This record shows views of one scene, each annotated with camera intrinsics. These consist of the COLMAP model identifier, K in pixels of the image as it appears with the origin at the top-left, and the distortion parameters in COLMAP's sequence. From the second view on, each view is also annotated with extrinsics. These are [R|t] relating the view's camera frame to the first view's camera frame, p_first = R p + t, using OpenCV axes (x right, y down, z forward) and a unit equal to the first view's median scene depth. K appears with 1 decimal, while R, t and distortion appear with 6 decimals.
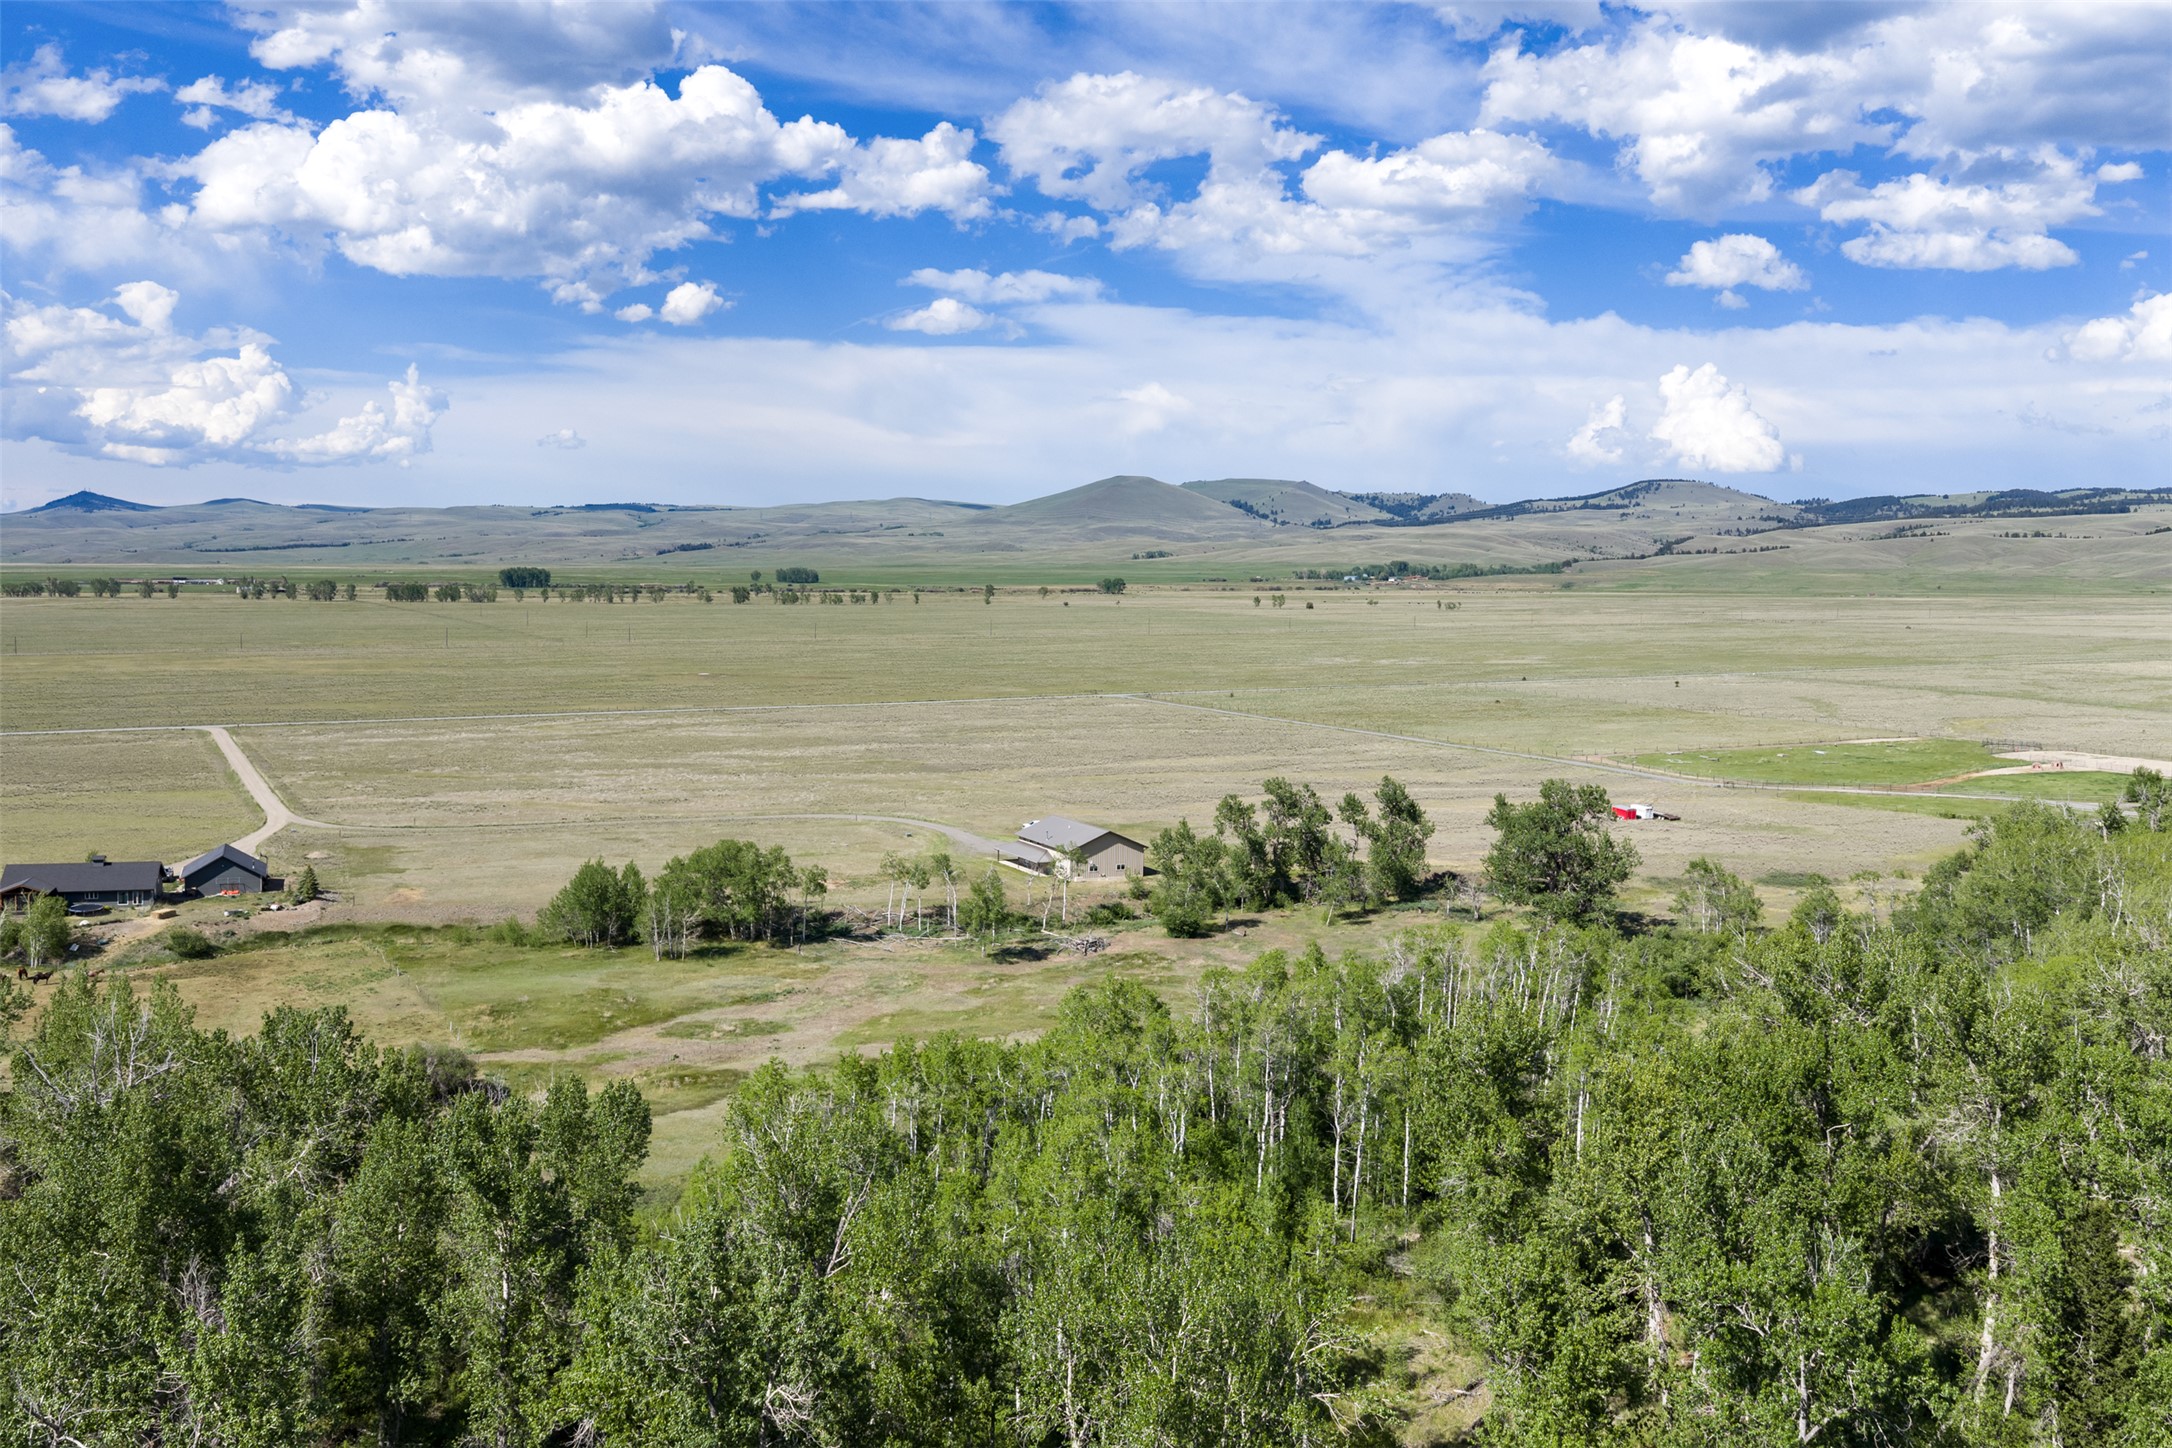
lens RADIAL K [[1981.5, 0, 1086.0], [0, 1981.5, 724.0], [0, 0, 1]] dist [0.001092, -0.007132]
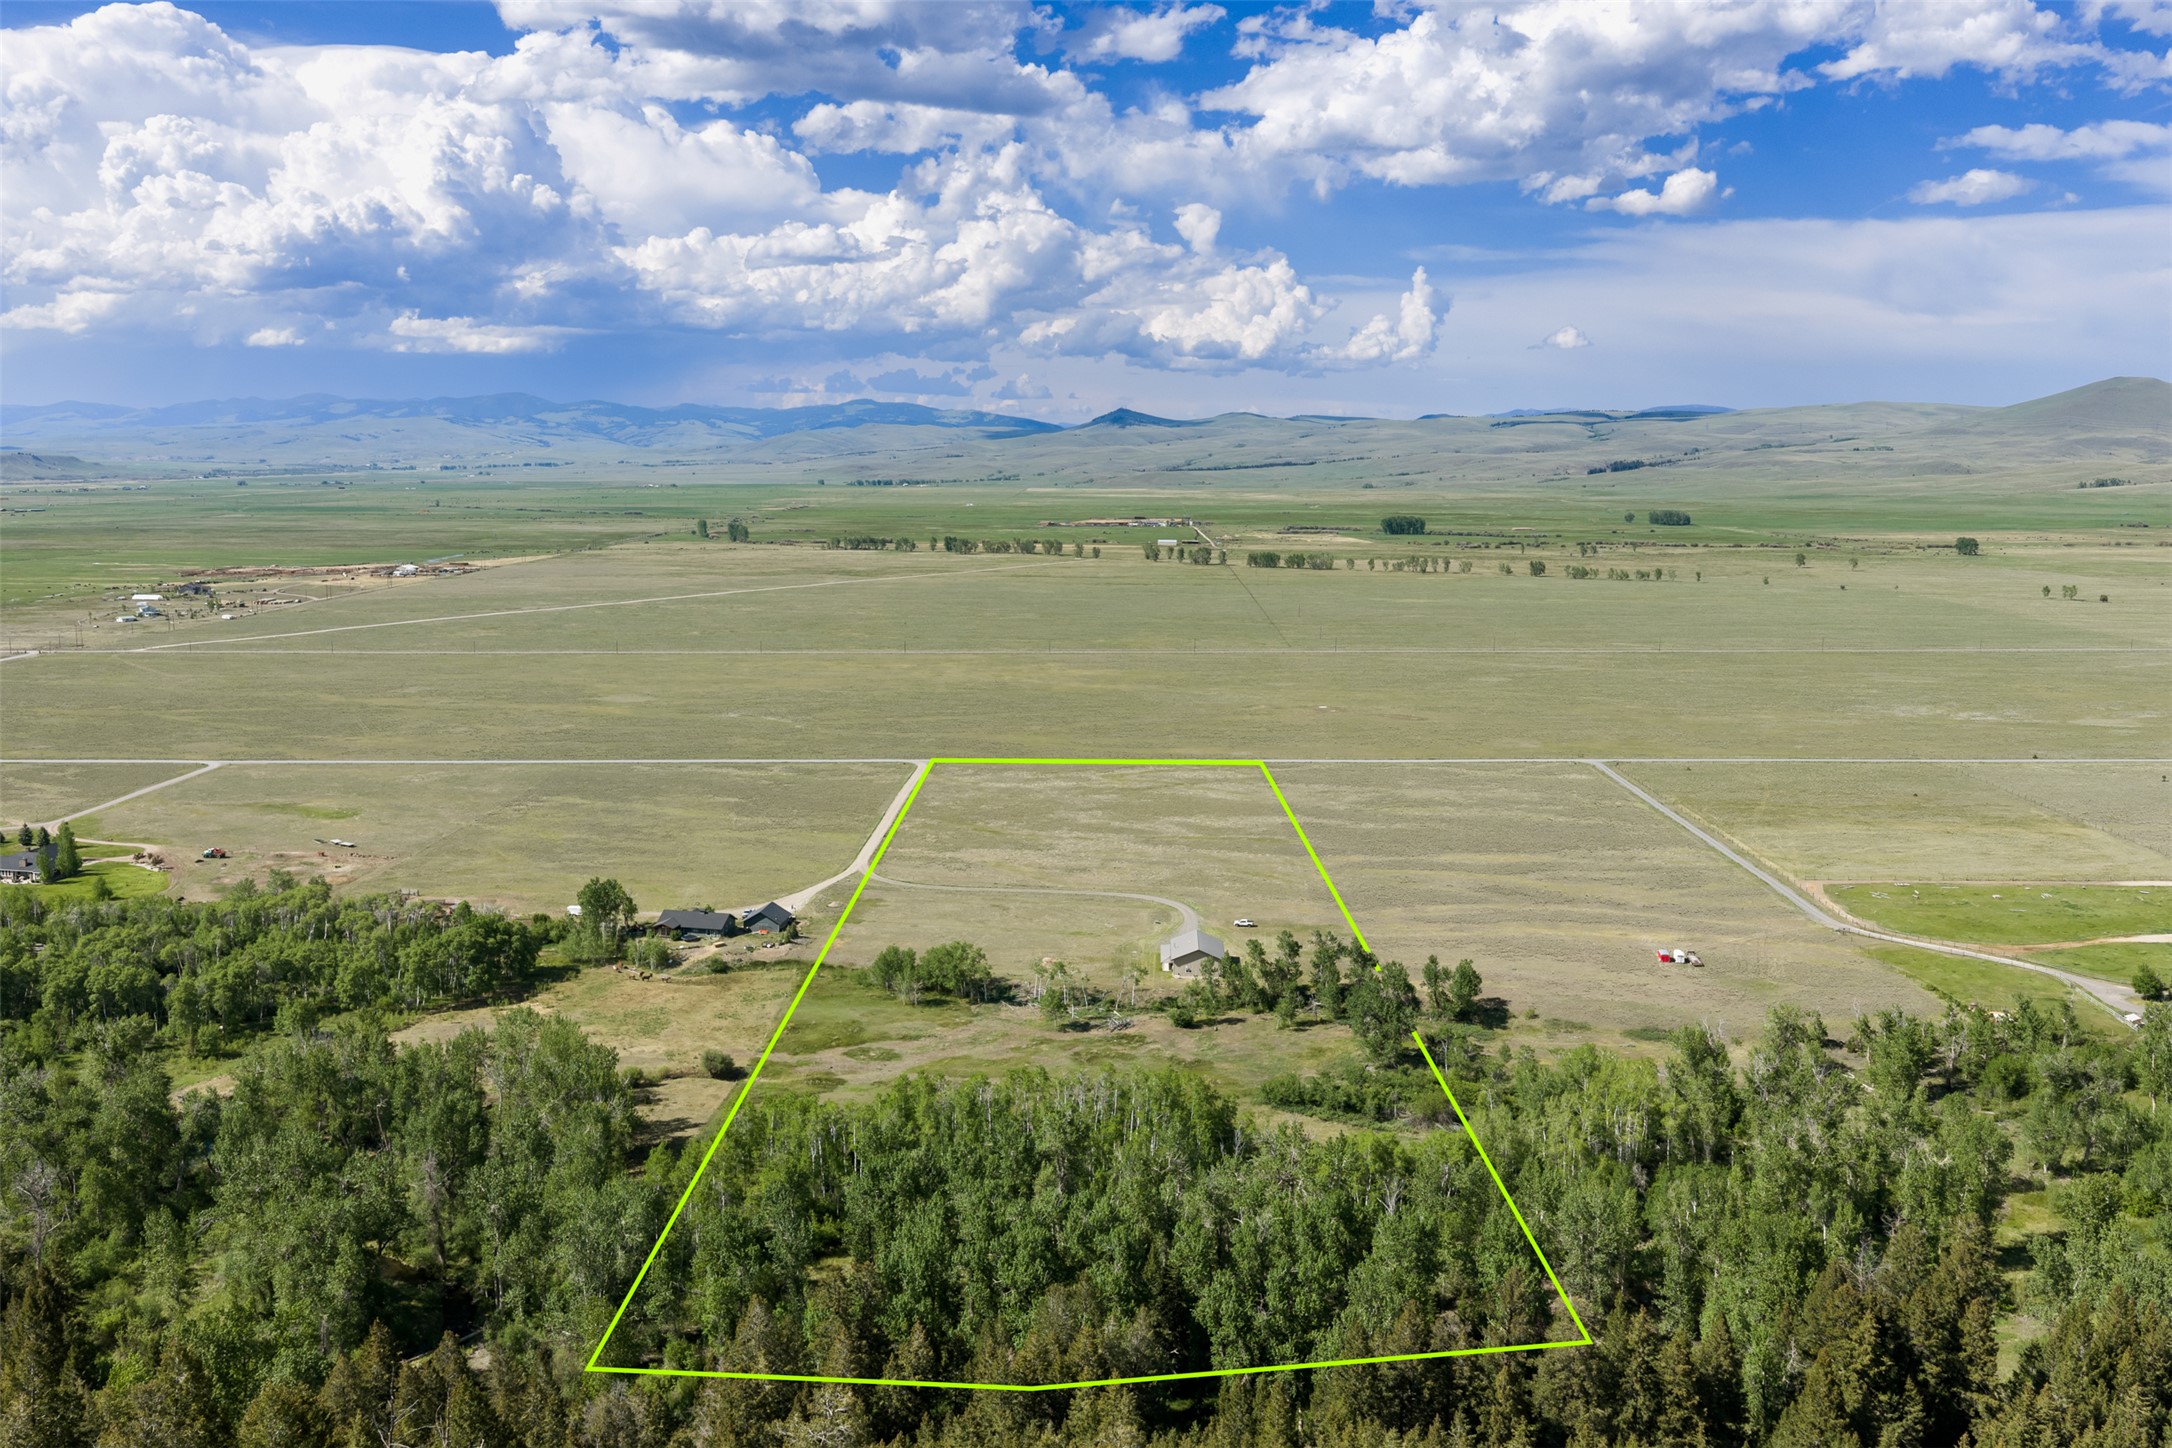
lens RADIAL K [[1981.5, 0, 1086.0], [0, 1981.5, 724.0], [0, 0, 1]] dist [0.001092, -0.007132]
pose [[0.869285, 0.069416, -0.489413, 0.725140], [-0.034743, 0.996222, 0.079589, -0.262978], [0.493089, -0.052182, 0.868413, -0.488437]]
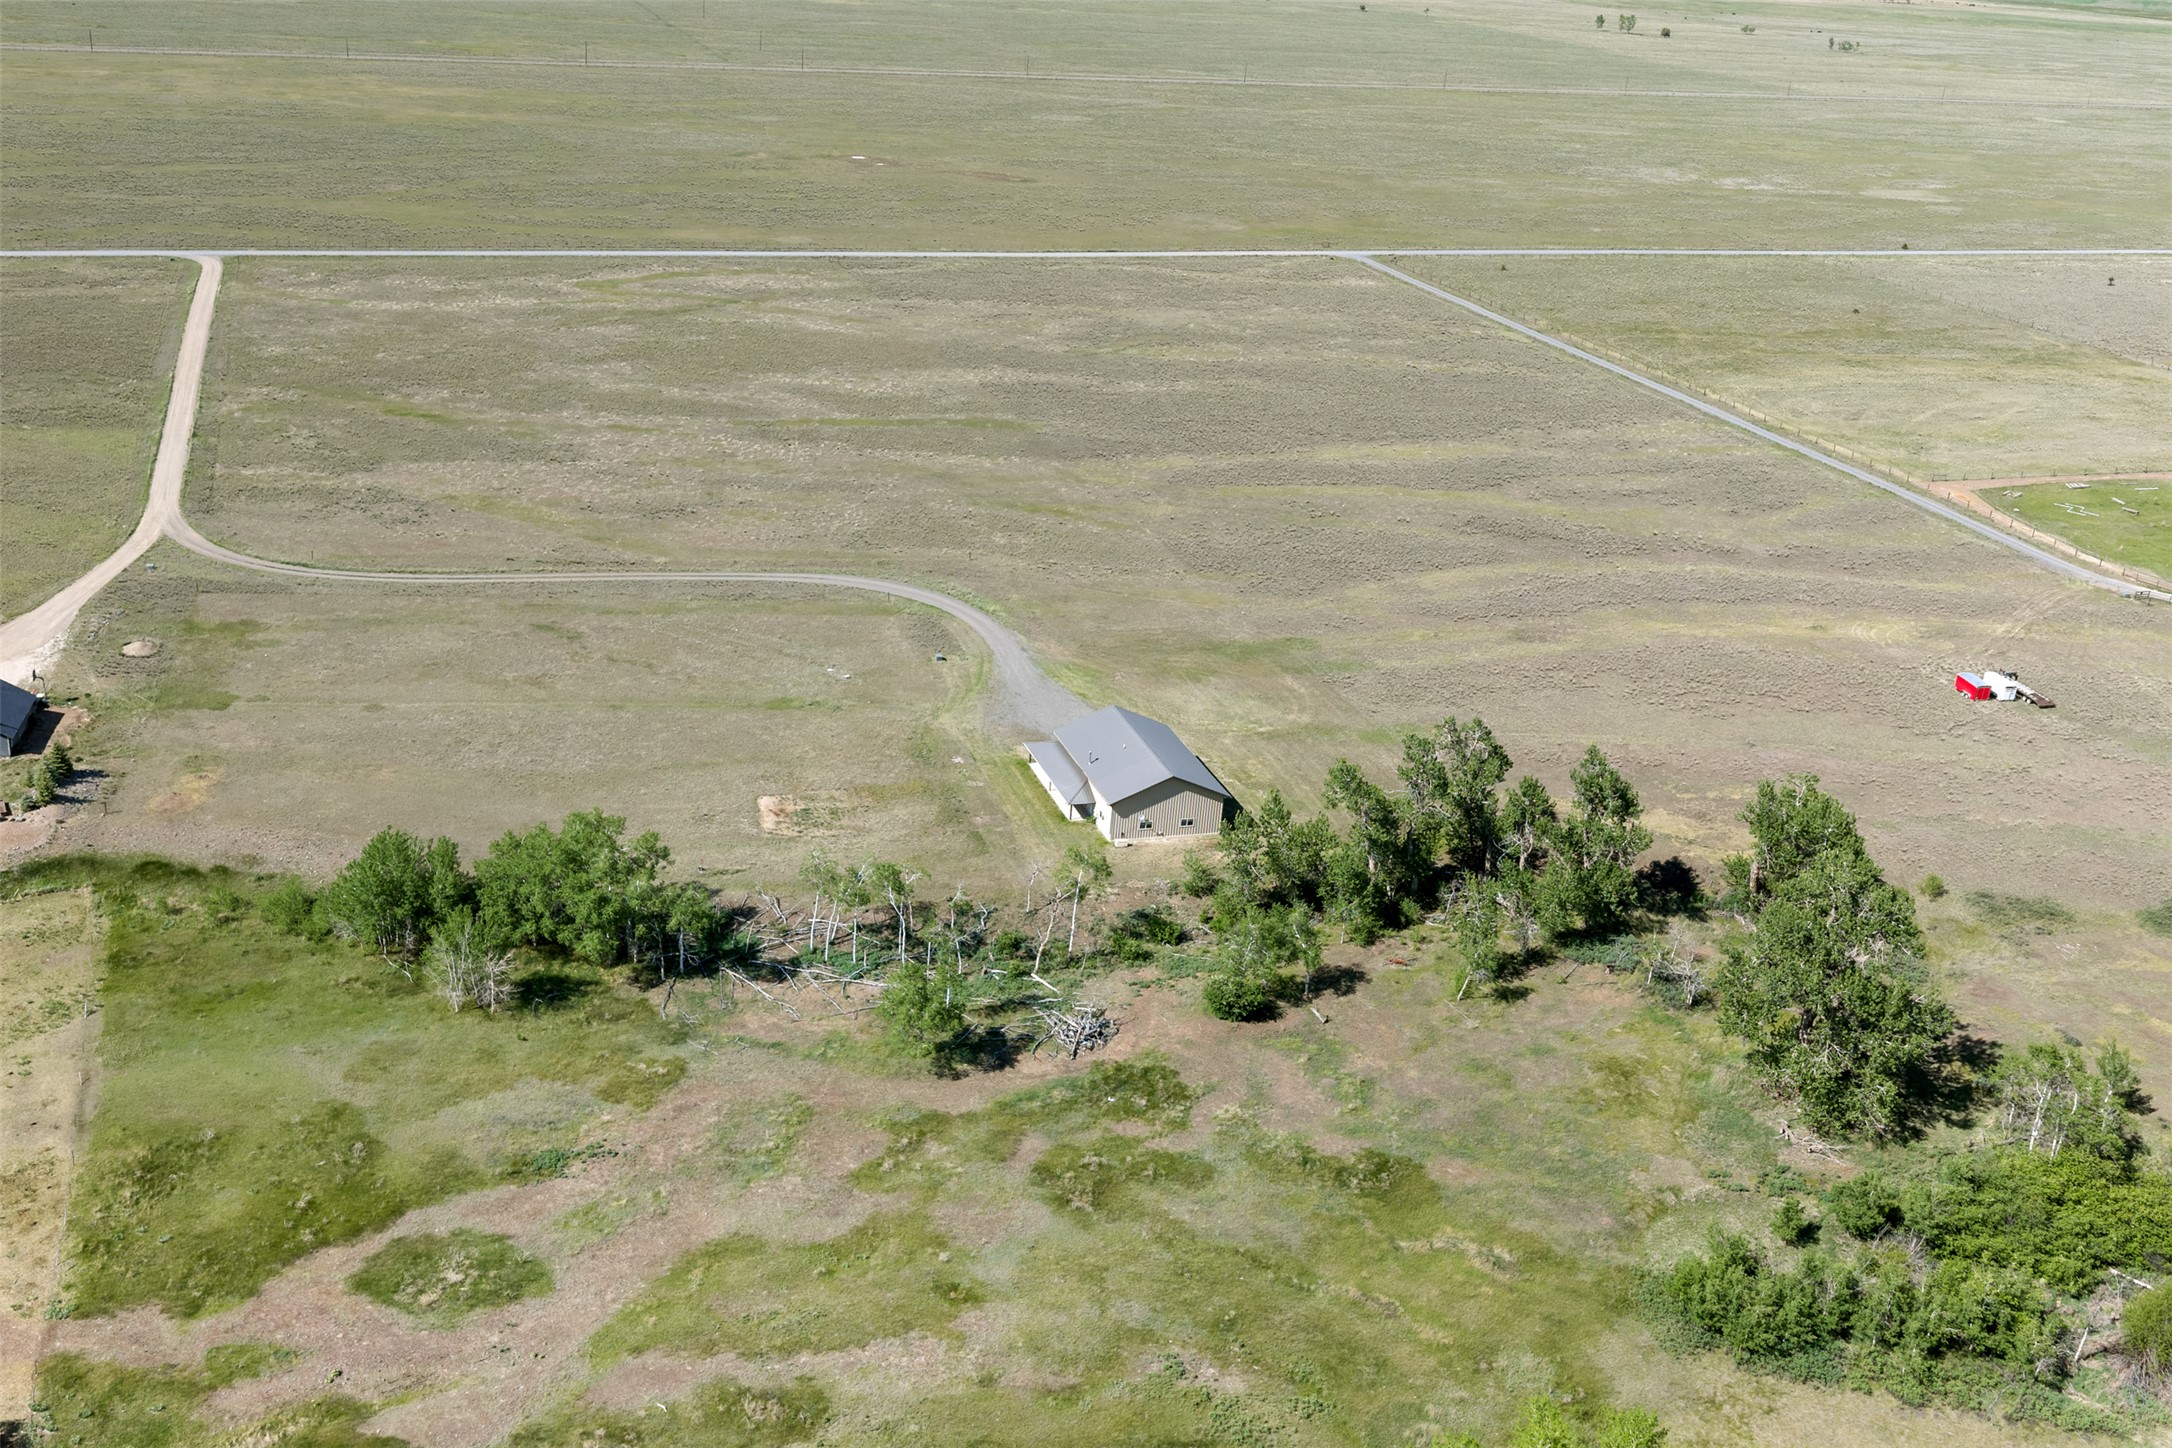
lens RADIAL K [[2110.8, 0, 1062.5], [0, 2110.8, 723.5], [0, 0, 1]] dist [0.012447, -0.023940]
pose [[0.984773, 0.117398, -0.128215, 0.064692], [-0.072804, 0.948251, 0.309064, -0.184957], [0.157864, -0.295023, 0.942359, 0.300028]]
